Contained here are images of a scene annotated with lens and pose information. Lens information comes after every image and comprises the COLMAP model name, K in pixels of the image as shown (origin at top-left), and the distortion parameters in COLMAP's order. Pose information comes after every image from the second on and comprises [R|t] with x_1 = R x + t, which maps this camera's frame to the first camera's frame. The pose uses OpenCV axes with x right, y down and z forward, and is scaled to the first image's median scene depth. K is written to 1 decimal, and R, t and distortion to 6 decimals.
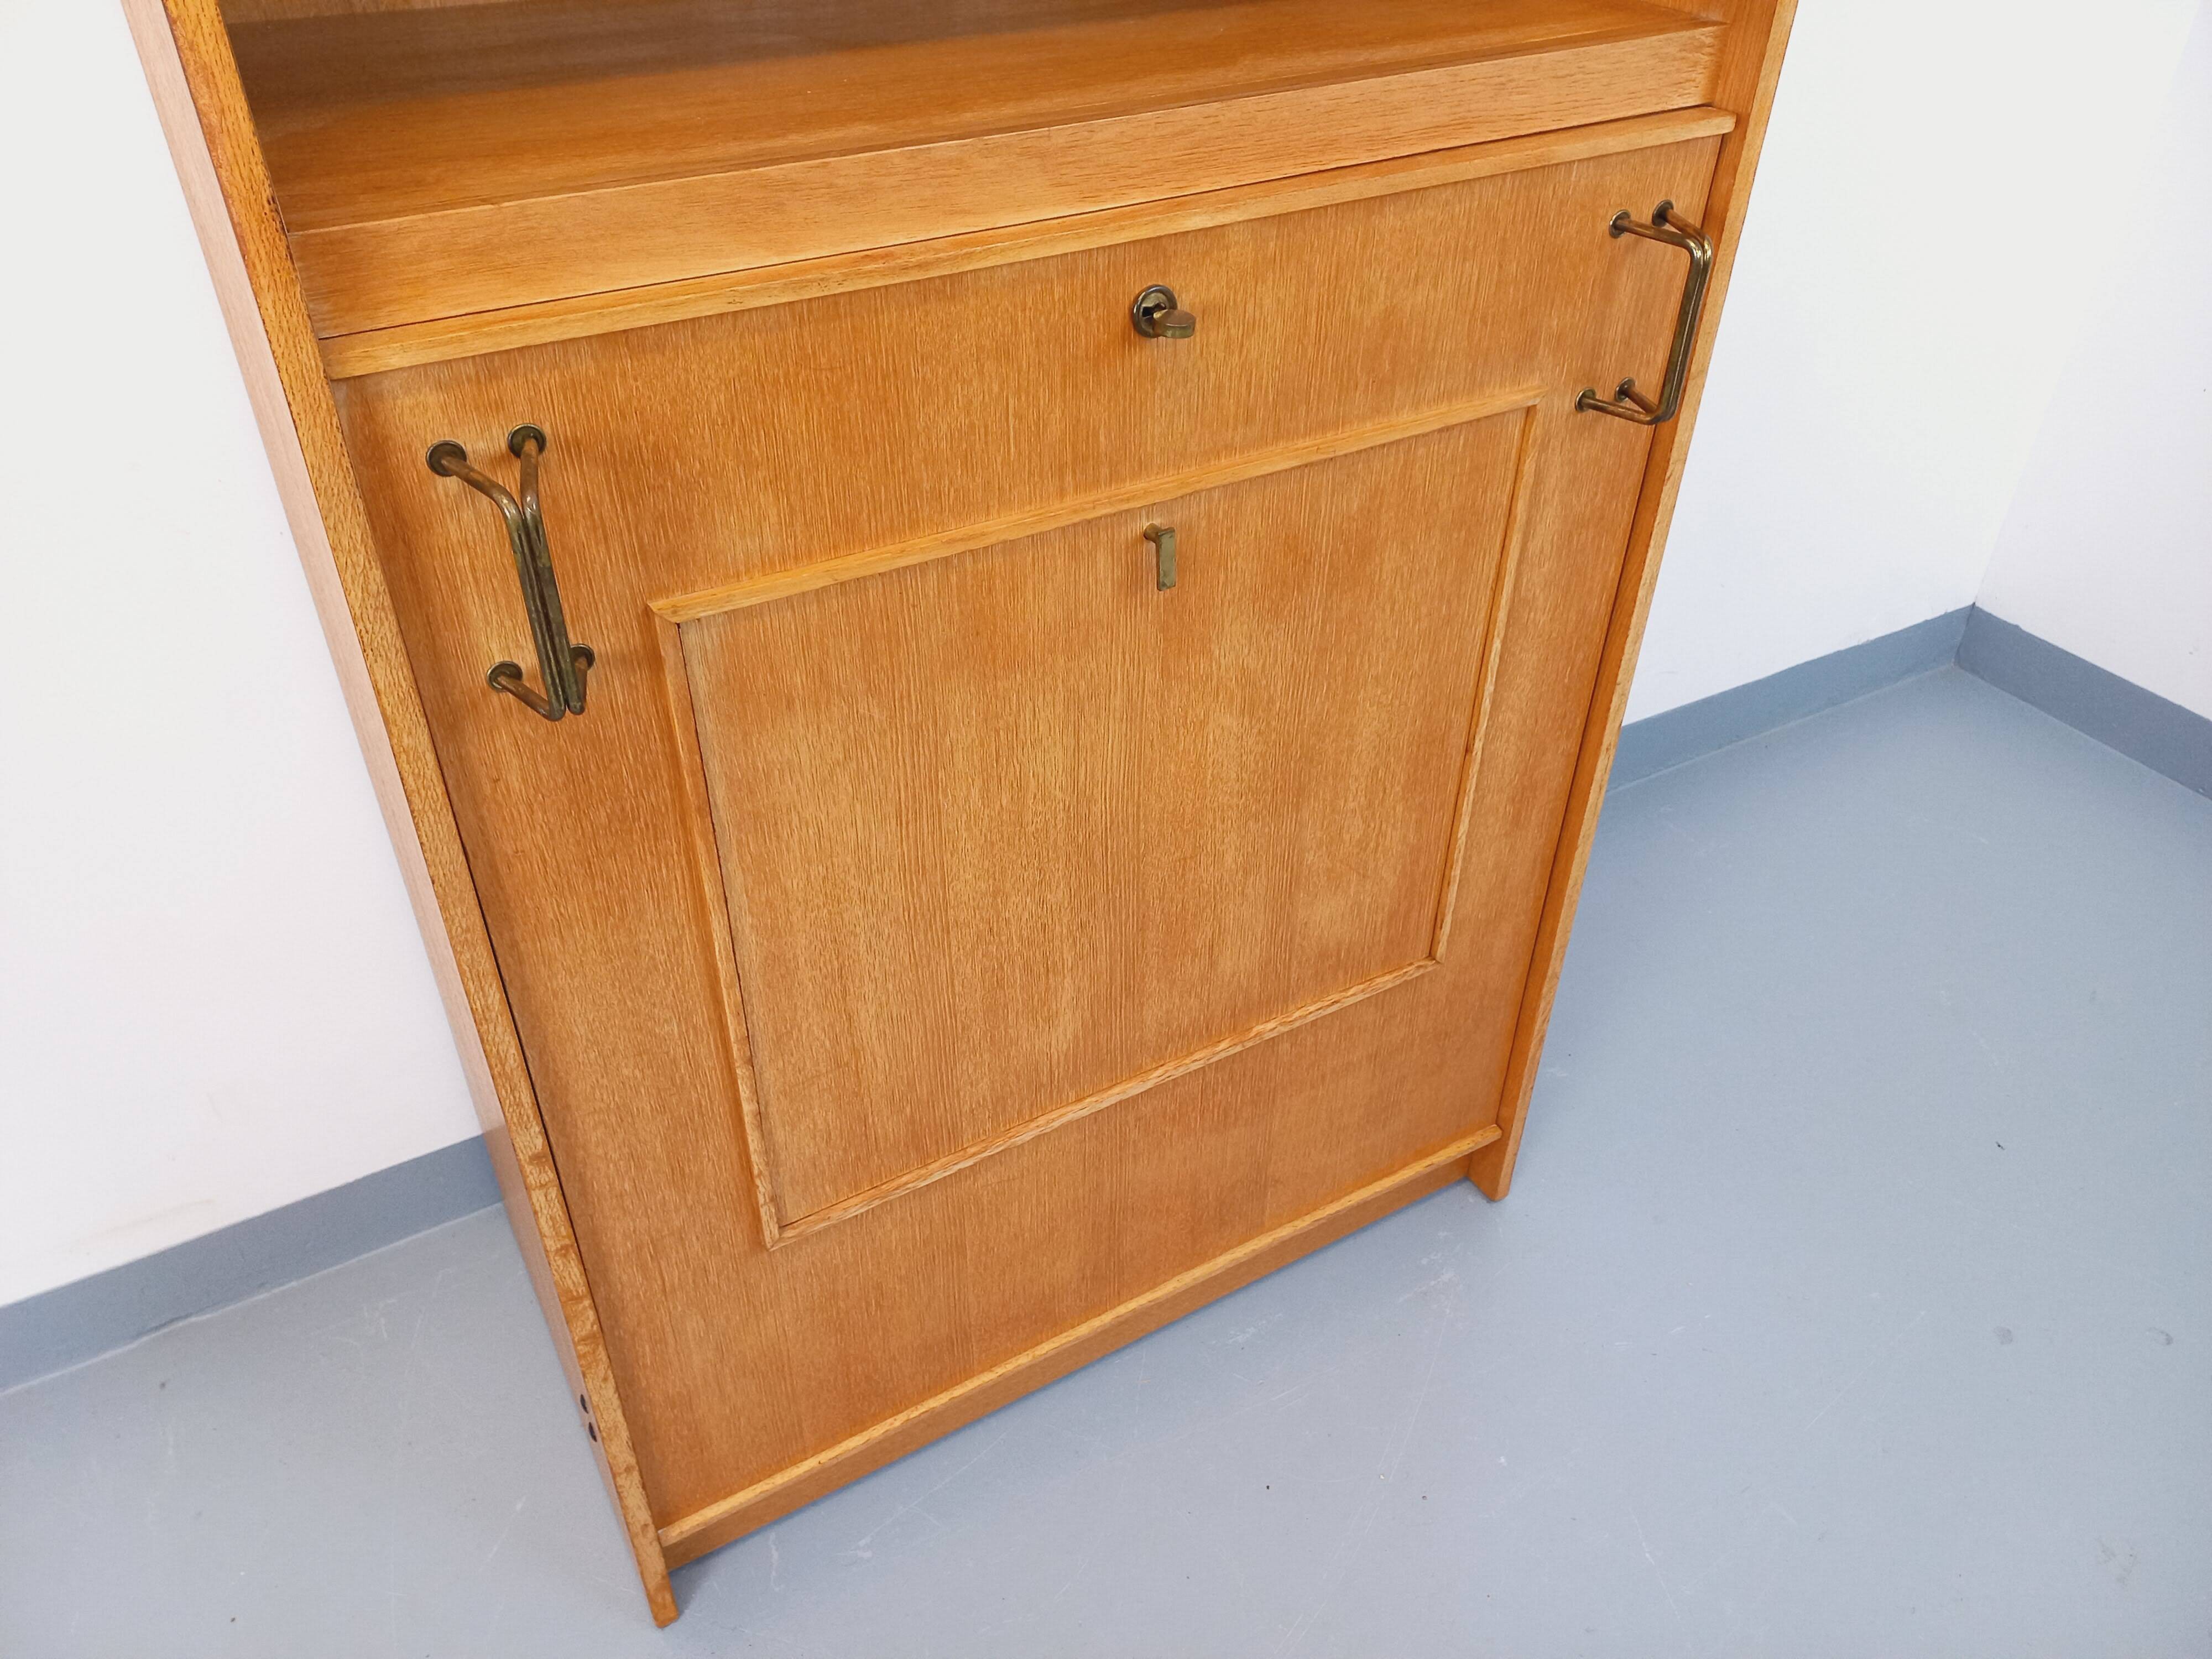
lens RADIAL K [[1638.5, 0, 1090.9], [0, 1638.5, 828.9], [0, 0, 1]] dist [0.106075, -0.154599]
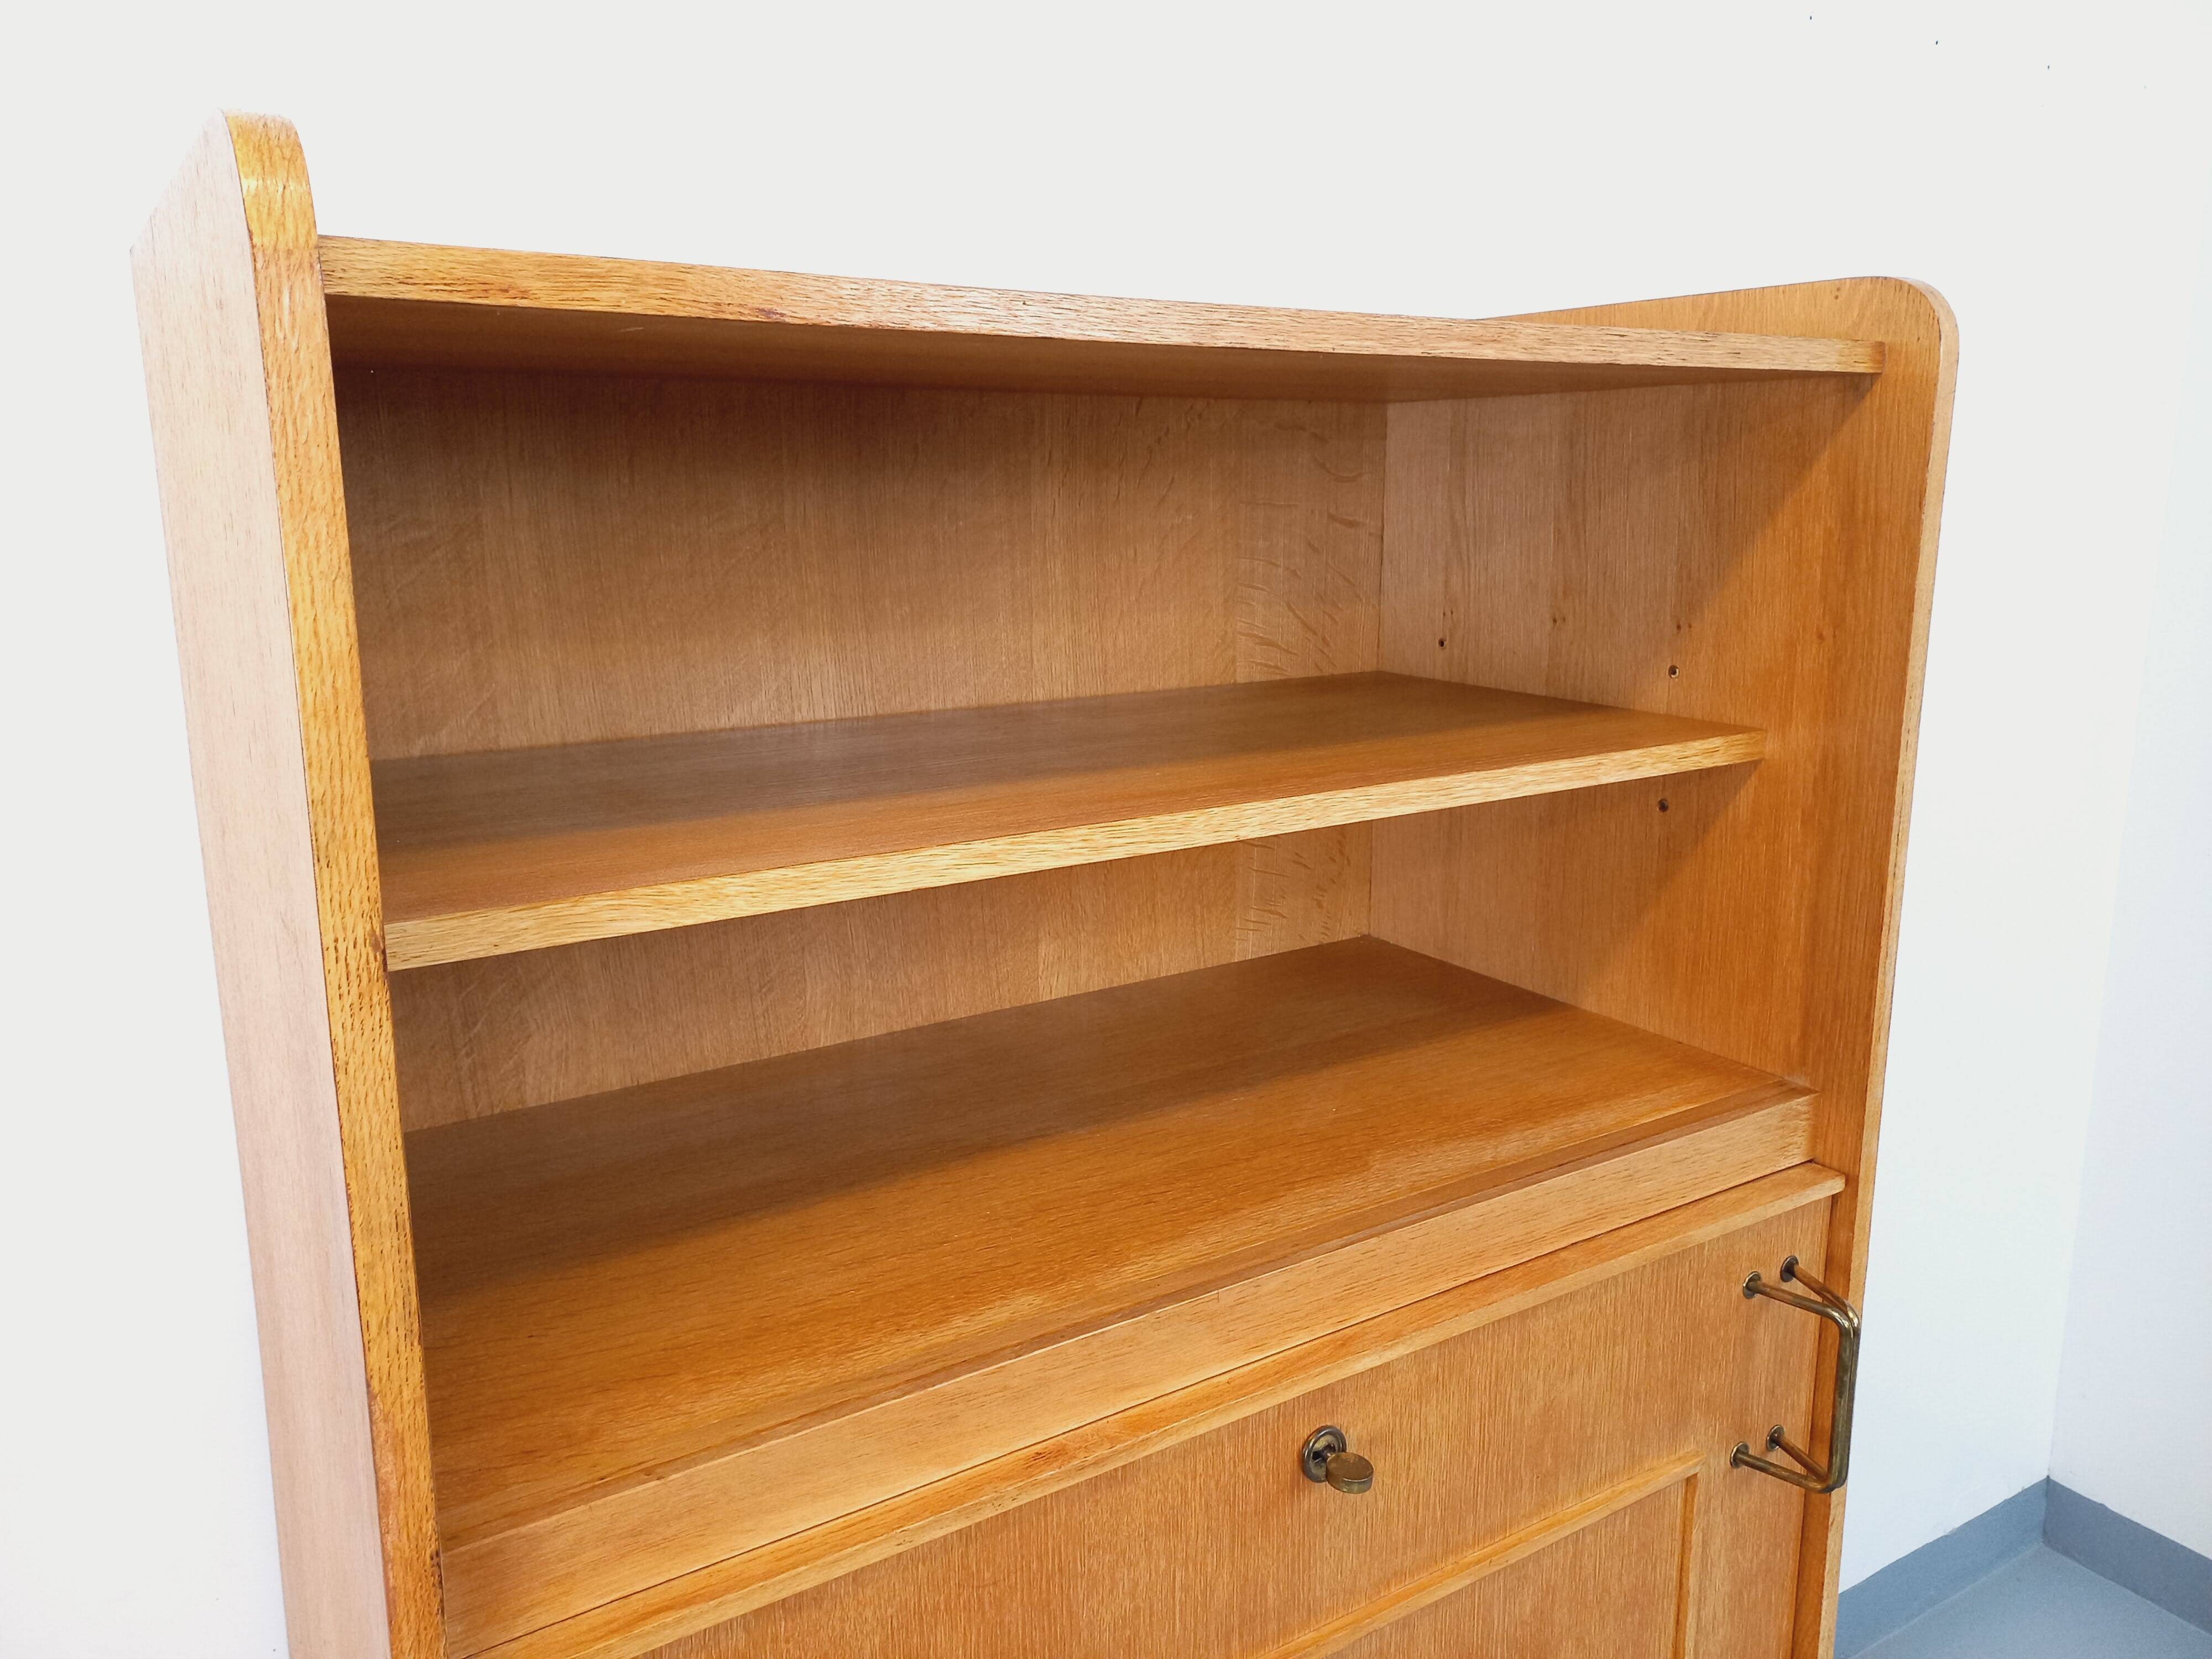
lens RADIAL K [[1653.3, 0, 1091.8], [0, 1653.3, 803.2], [0, 0, 1]] dist [0.064747, -0.064002]
pose [[0.998549, -0.018055, 0.050734, -0.111942], [0.038116, 0.902479, -0.429045, -0.210280], [-0.038040, 0.430356, 0.901857, 0.009750]]
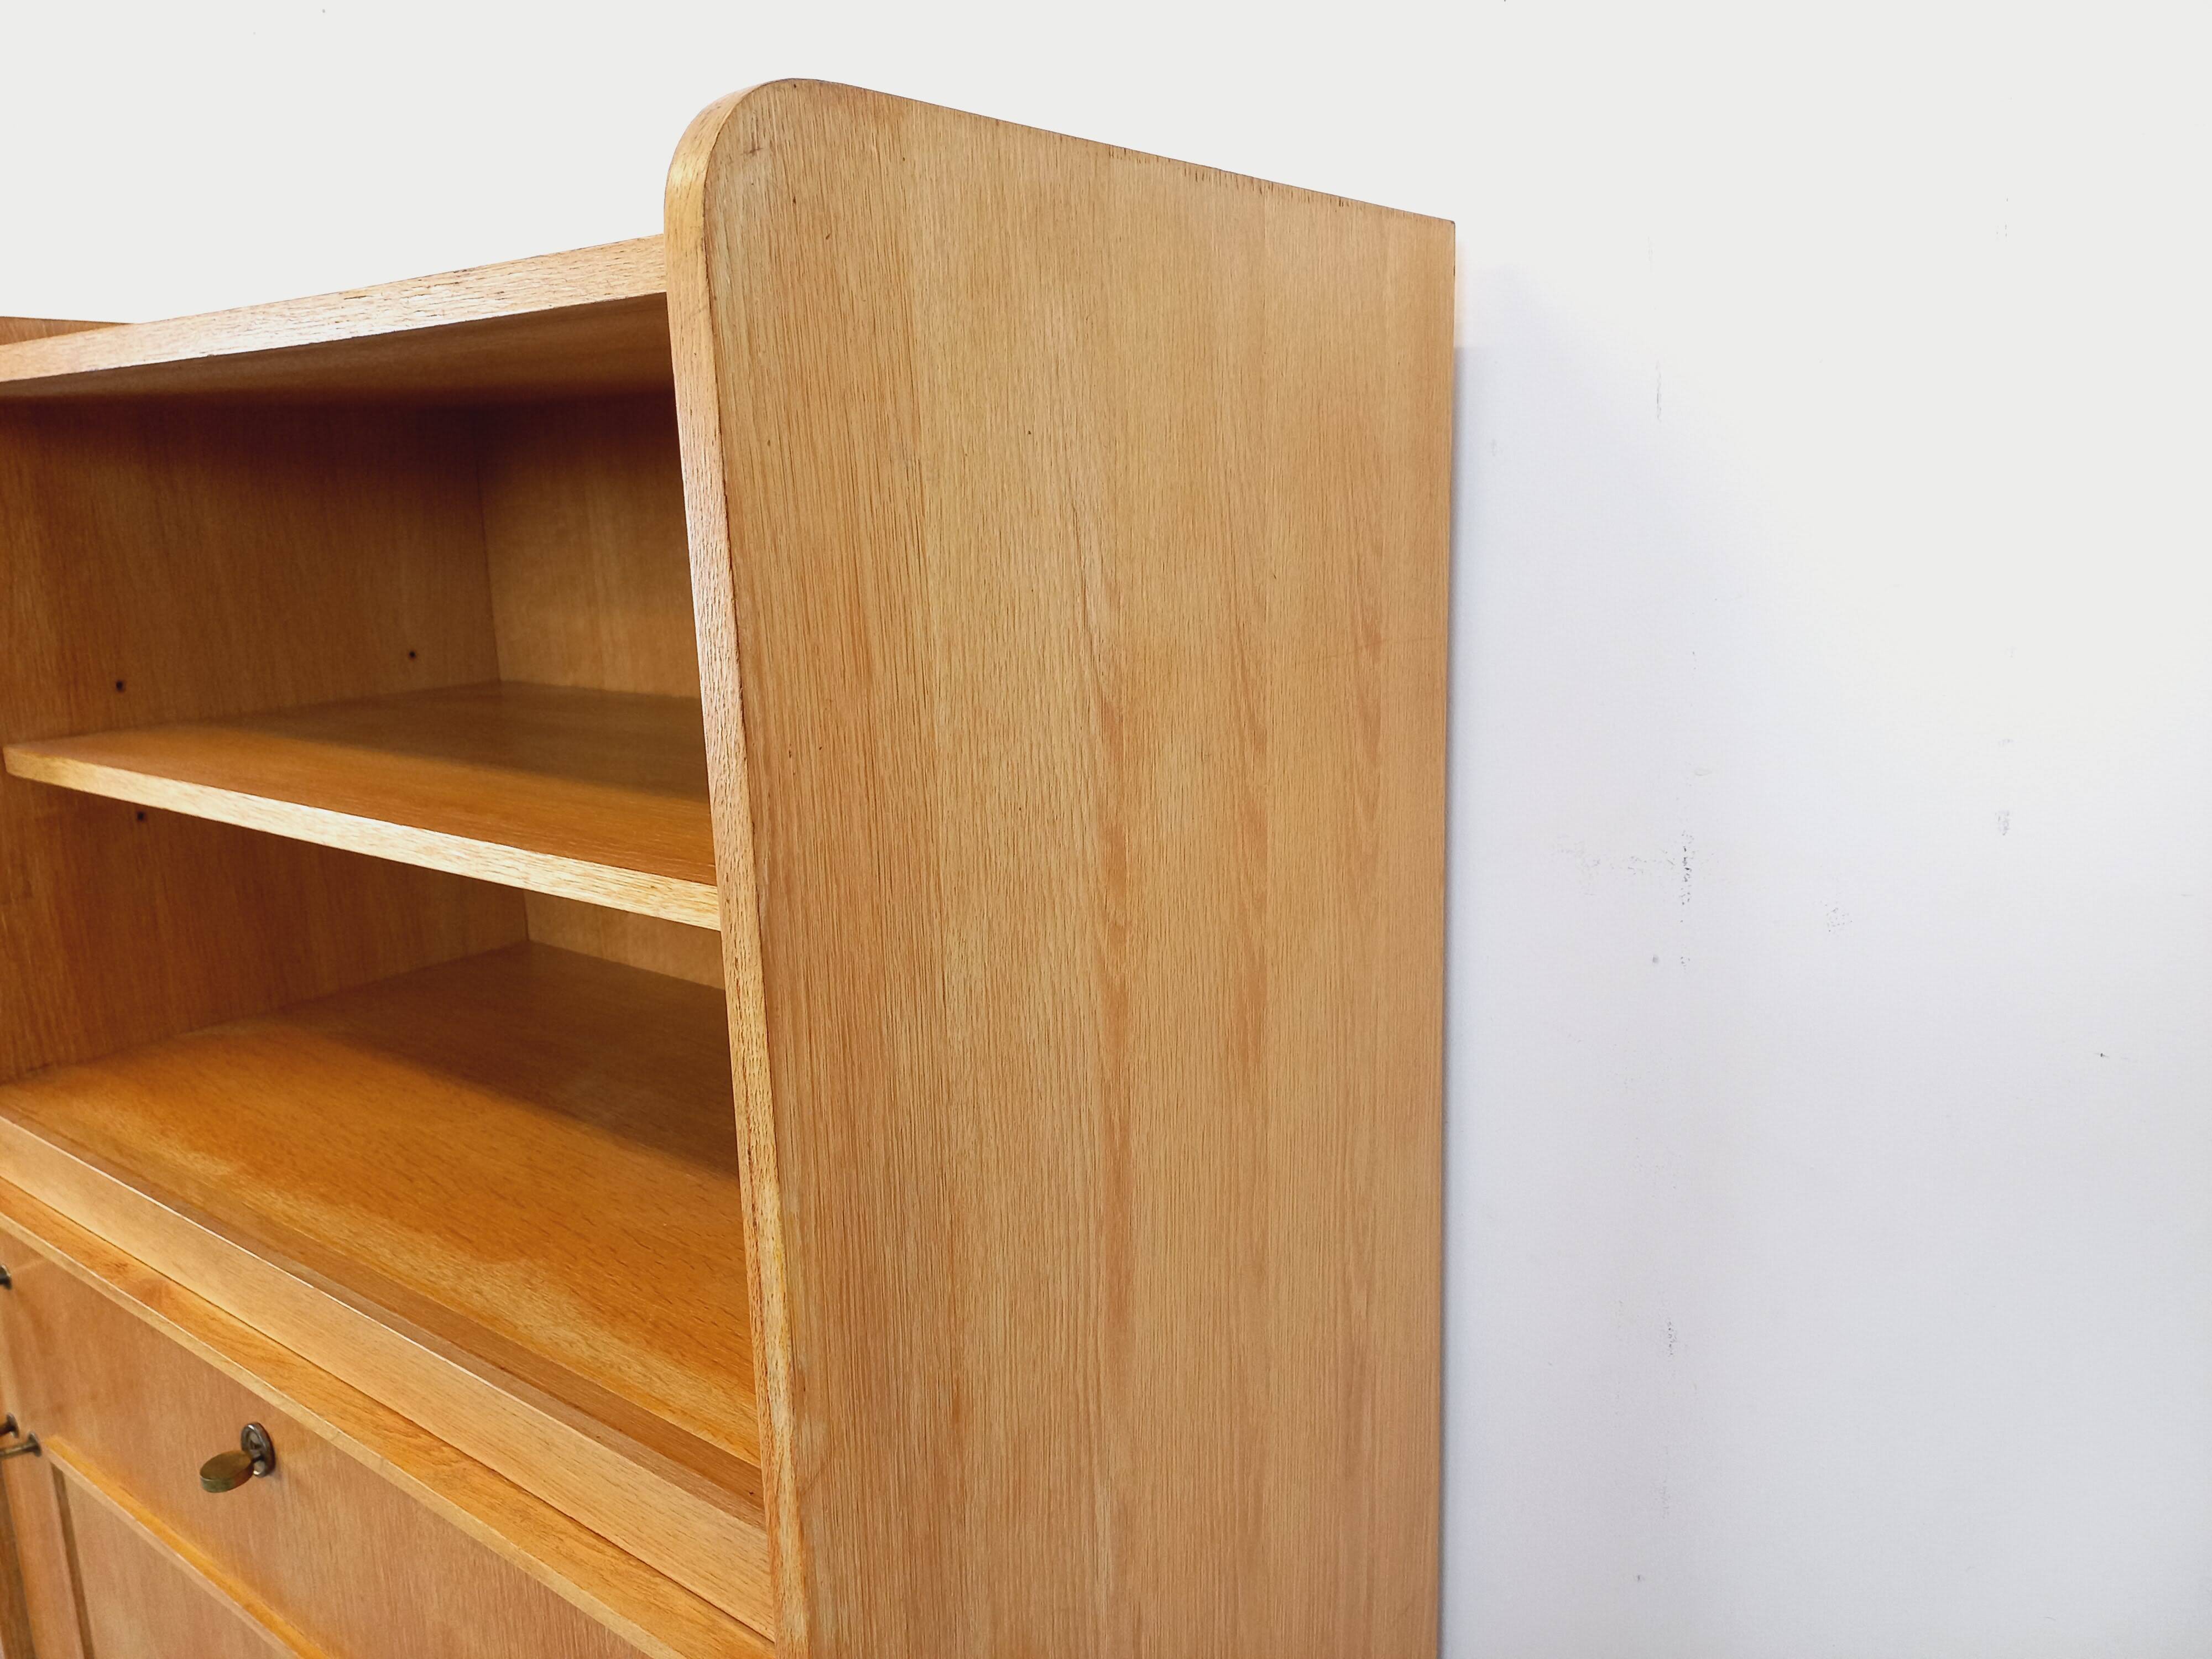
lens RADIAL K [[1638.5, 0, 1090.9], [0, 1638.5, 828.9], [0, 0, 1]] dist [0.106075, -0.154599]
pose [[0.368500, 0.179922, -0.912050, 0.864822], [-0.532730, 0.844891, -0.048568, -0.696262], [0.761844, 0.503774, 0.407192, 0.681302]]
